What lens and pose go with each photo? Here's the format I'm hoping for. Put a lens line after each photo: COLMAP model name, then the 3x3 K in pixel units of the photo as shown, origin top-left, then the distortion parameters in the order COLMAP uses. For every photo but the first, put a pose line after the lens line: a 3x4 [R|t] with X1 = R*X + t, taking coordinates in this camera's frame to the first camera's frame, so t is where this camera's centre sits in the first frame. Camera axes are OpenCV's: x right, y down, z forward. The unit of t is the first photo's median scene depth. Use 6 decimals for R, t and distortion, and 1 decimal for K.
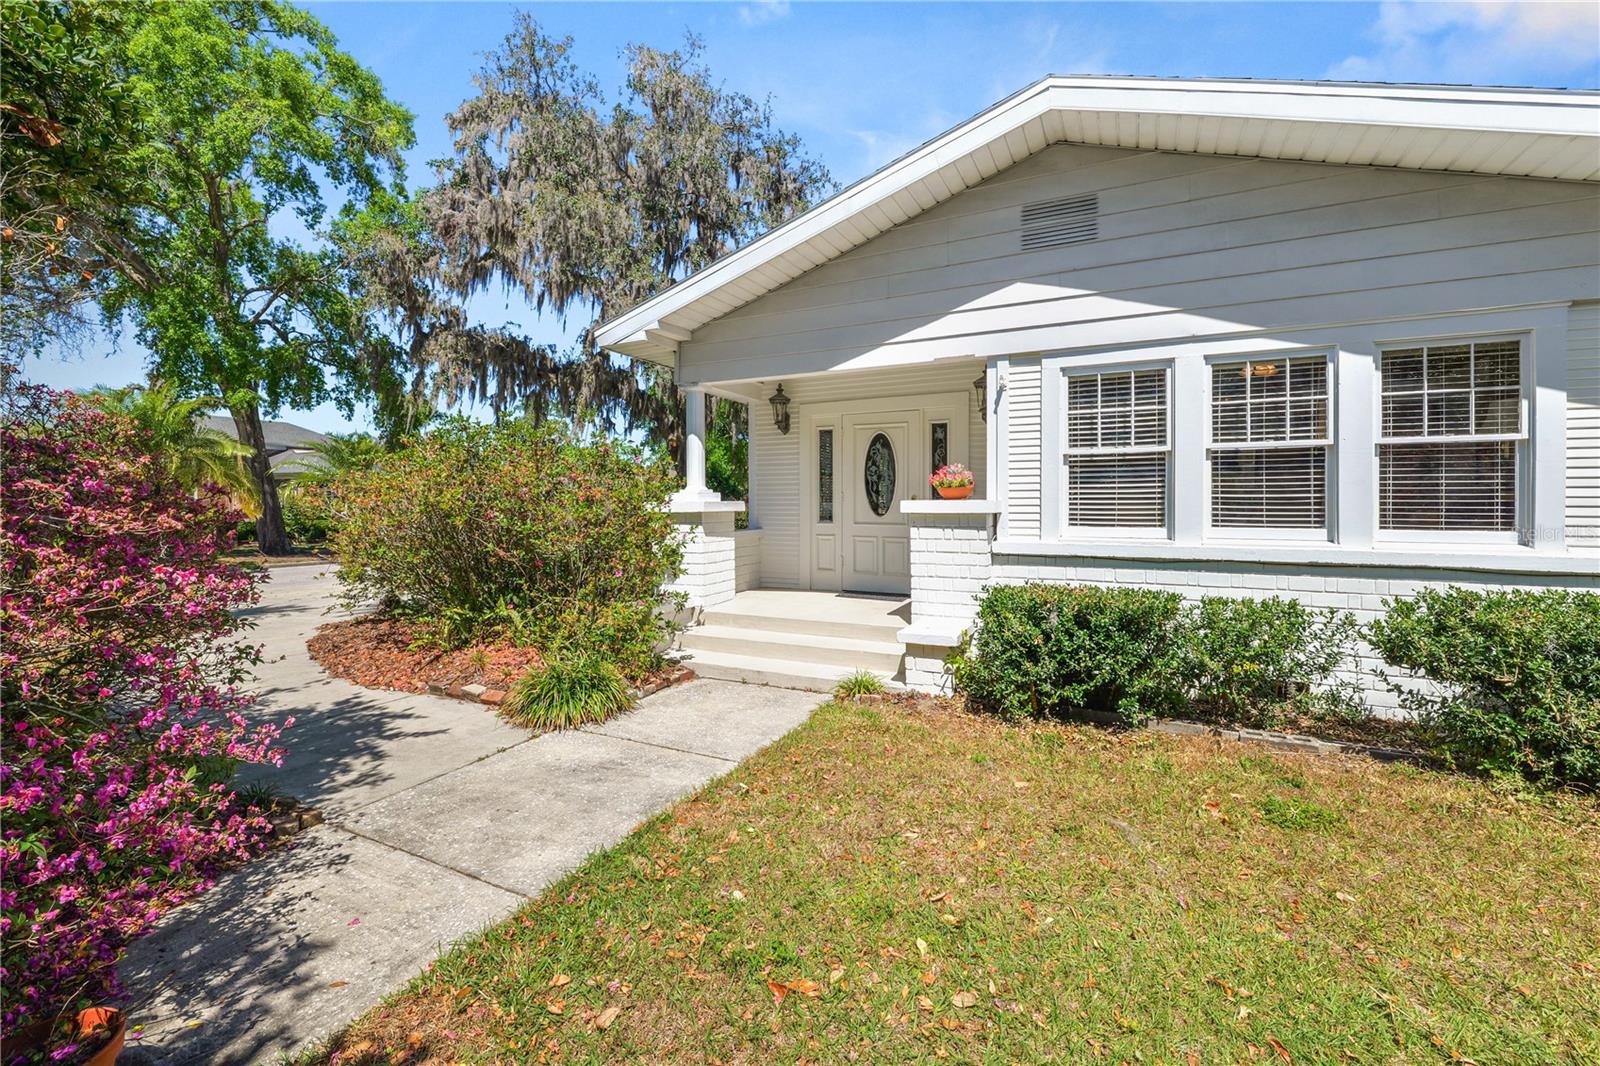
lens RADIAL K [[664.0, 0, 796.2], [0, 664.0, 504.6], [0, 0, 1]] dist [-0.011157, 0.000479]
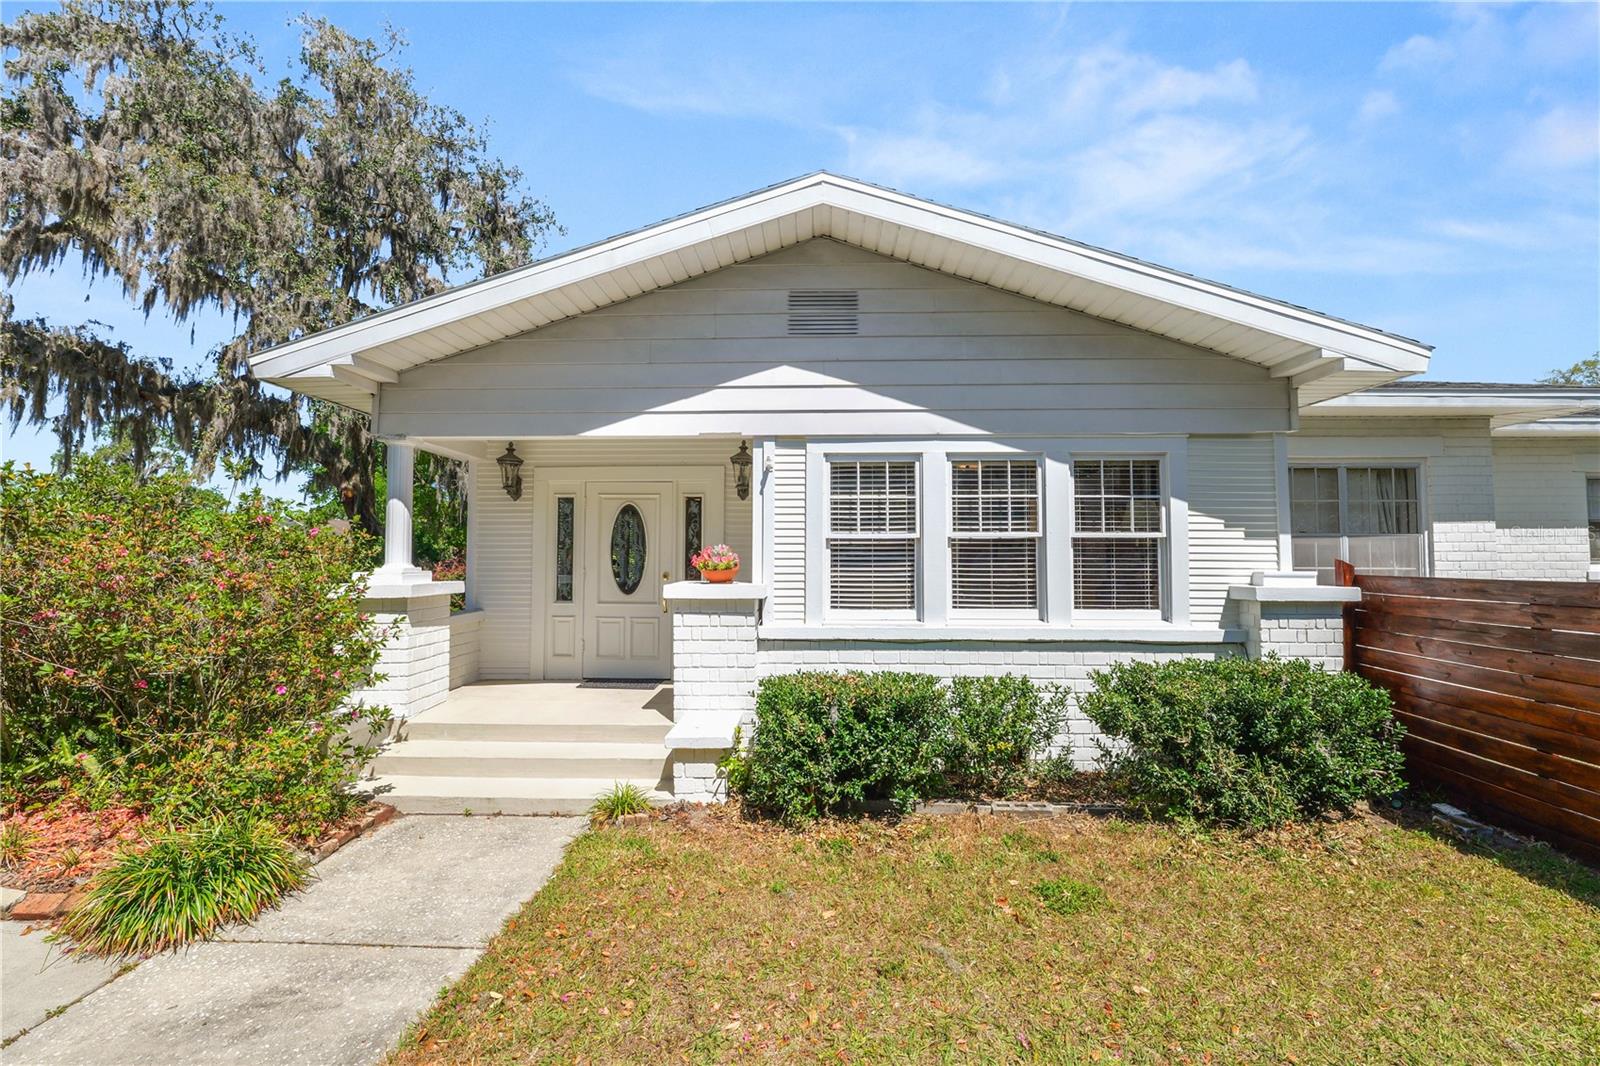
lens RADIAL K [[656.9, 0, 796.2], [0, 656.9, 527.2], [0, 0, 1]] dist [-0.011490, 0.000799]
pose [[0.909666, 0.021129, 0.414803, -0.053579], [-0.001136, 0.998828, -0.048387, -0.042558], [-0.415339, 0.043545, 0.908624, 0.101928]]
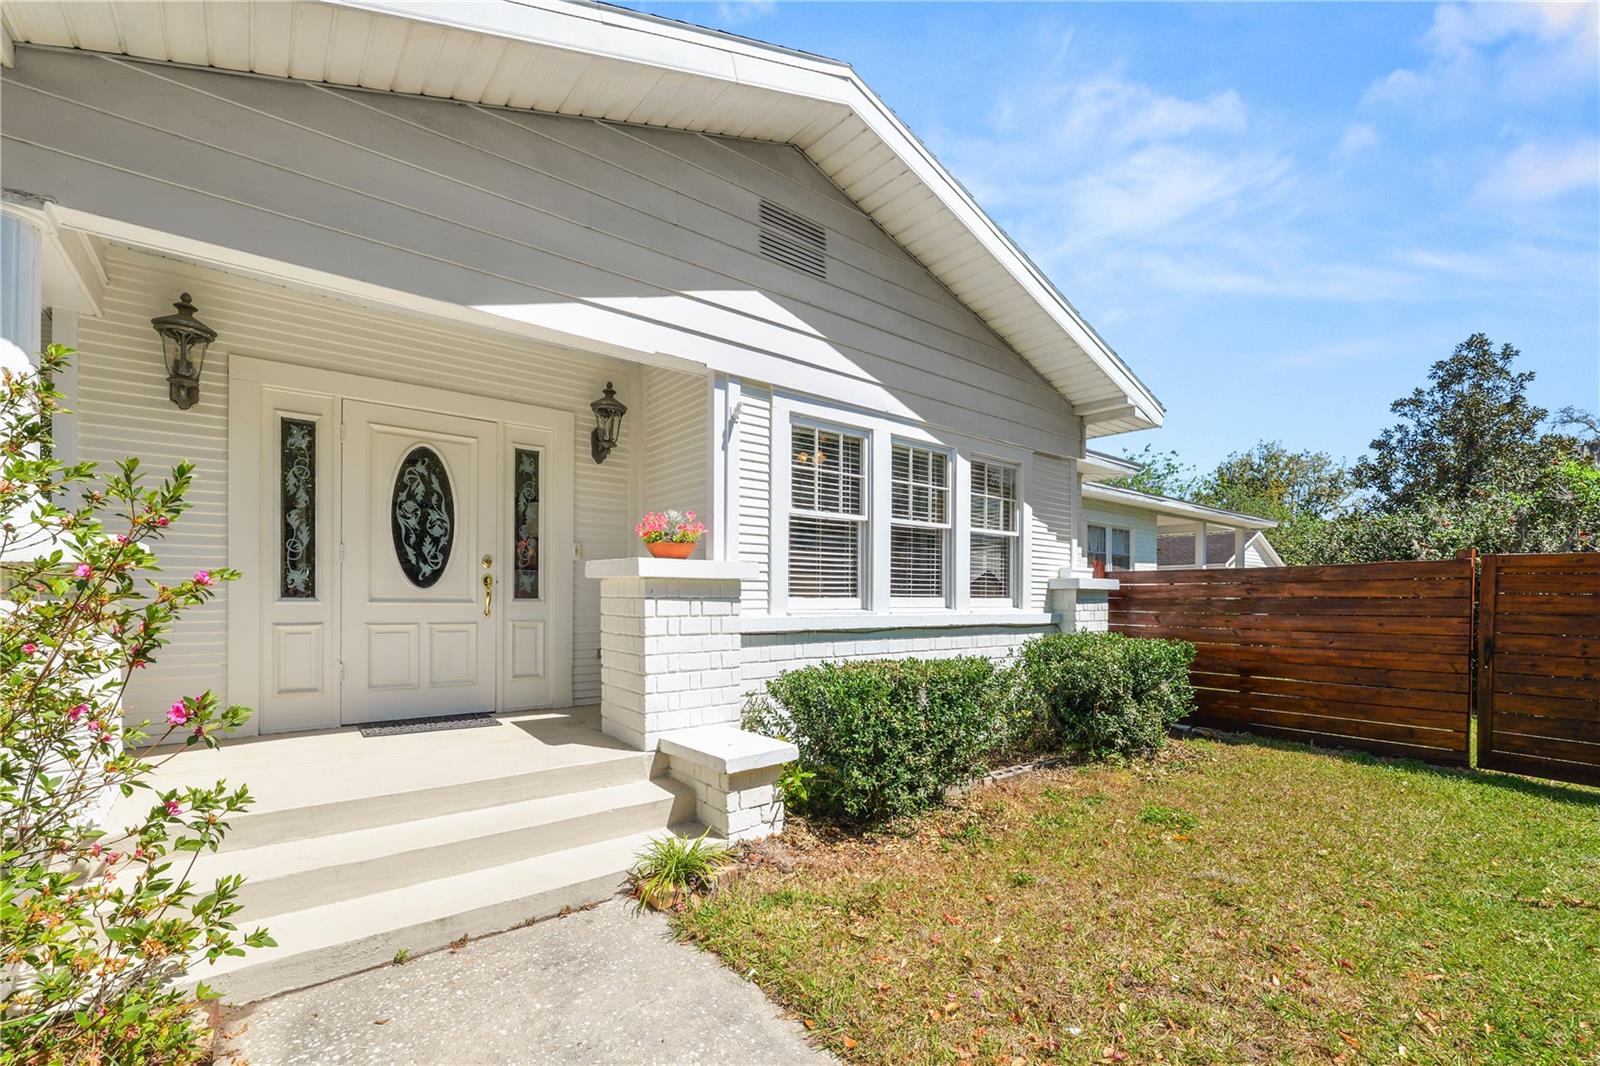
lens RADIAL K [[678.7, 0, 802.6], [0, 678.7, 600.6], [0, 0, 1]] dist [-0.011801, -0.000019]
pose [[0.419318, -0.001764, 0.907838, -0.371860], [-0.006215, 0.999969, 0.004813, 0.031519], [-0.907818, -0.007660, 0.419294, 0.593340]]
